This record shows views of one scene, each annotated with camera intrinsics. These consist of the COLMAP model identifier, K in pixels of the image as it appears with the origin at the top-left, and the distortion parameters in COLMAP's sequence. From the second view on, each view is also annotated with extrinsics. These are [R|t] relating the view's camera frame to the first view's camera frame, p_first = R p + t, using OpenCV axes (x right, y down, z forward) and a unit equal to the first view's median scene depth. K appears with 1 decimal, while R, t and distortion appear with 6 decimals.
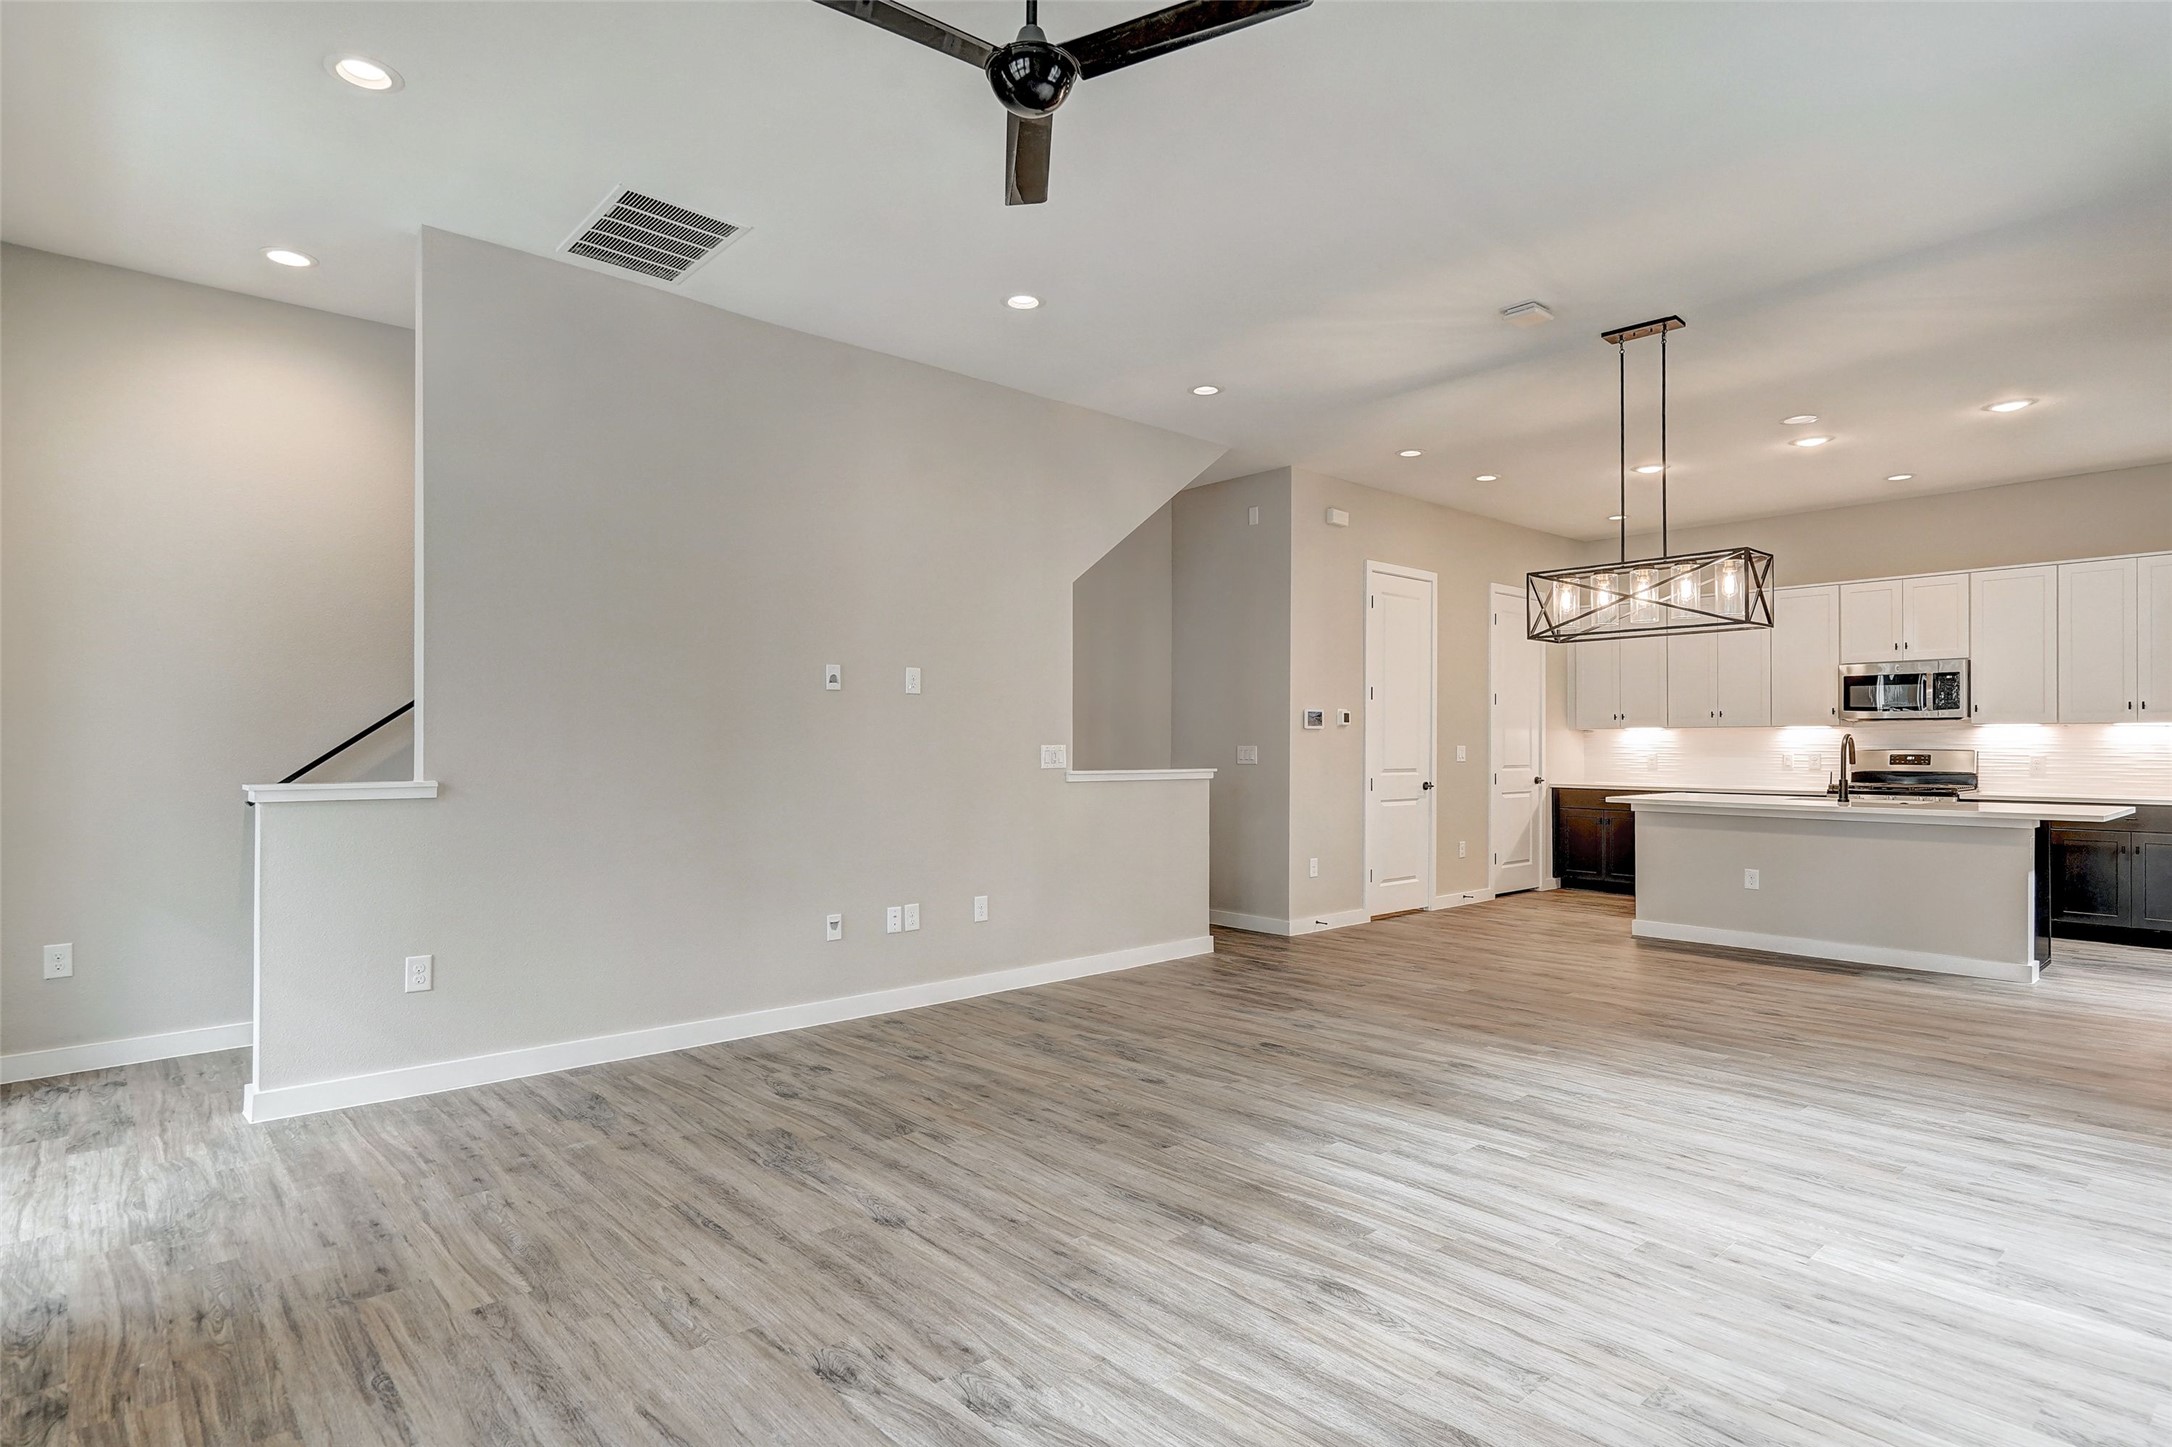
lens RADIAL K [[1130.8, 0, 1084.6], [0, 1130.8, 737.8], [0, 0, 1]] dist [0.006840, 0.001247]
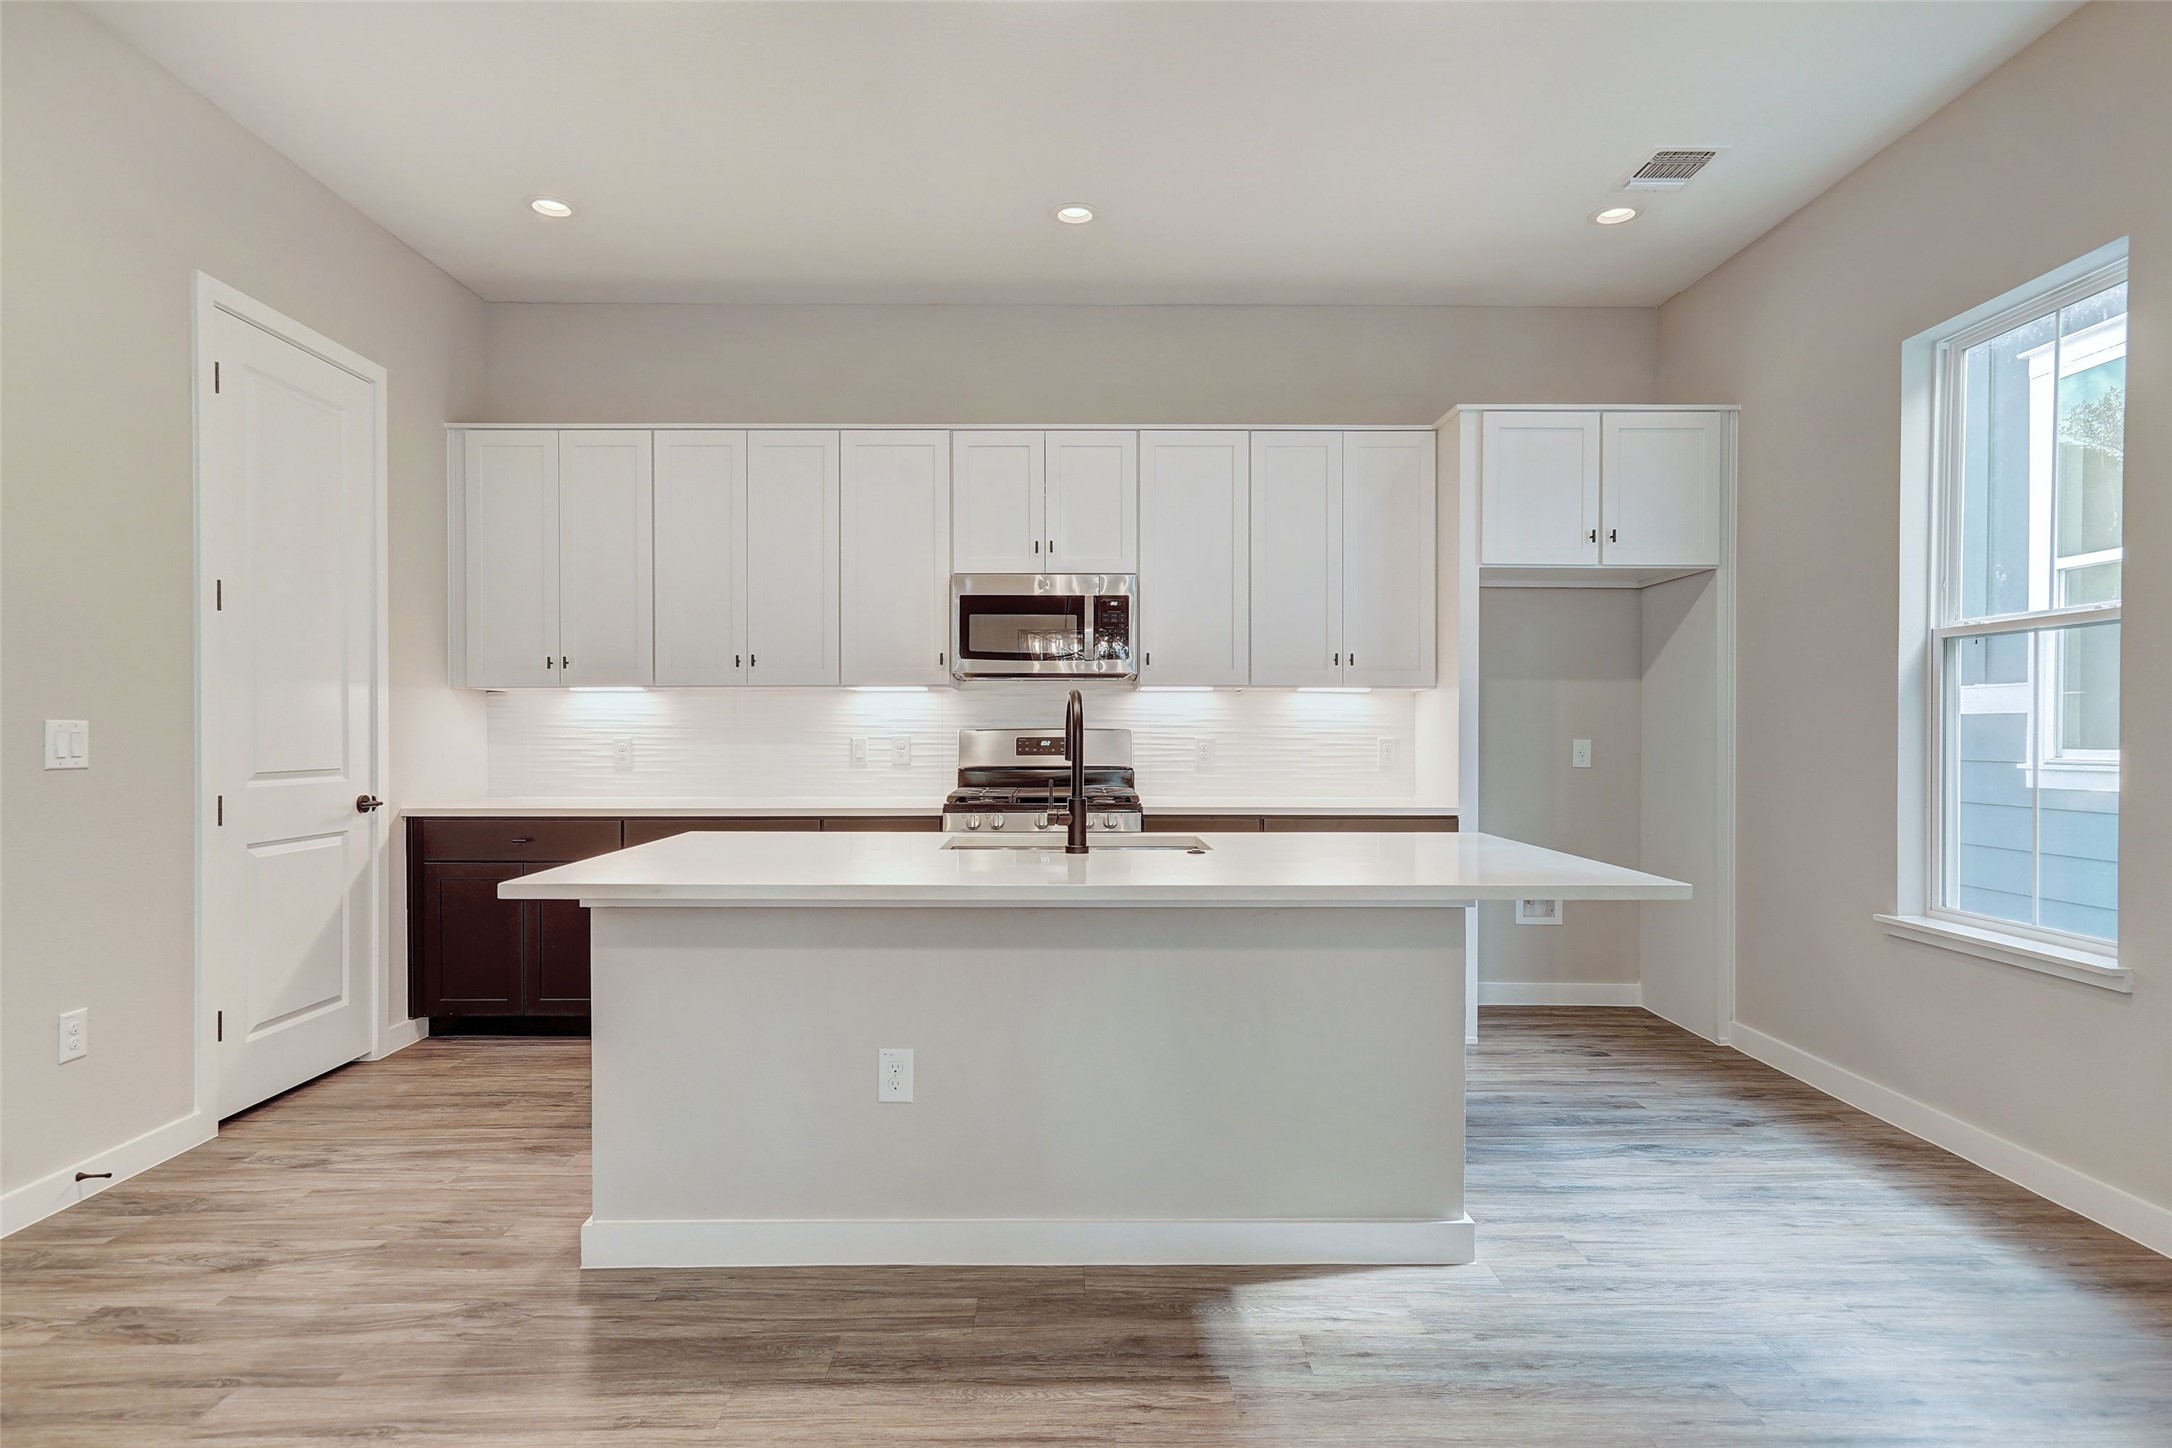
lens RADIAL K [[1130.8, 0, 1093.7], [0, 1130.8, 738.7], [0, 0, 1]] dist [0.006840, 0.001247]
pose [[0.645623, -0.008874, 0.763604, 0.268271], [-0.003234, 0.999892, 0.014354, 0.006480], [-0.763649, -0.011737, 0.645525, 0.549998]]
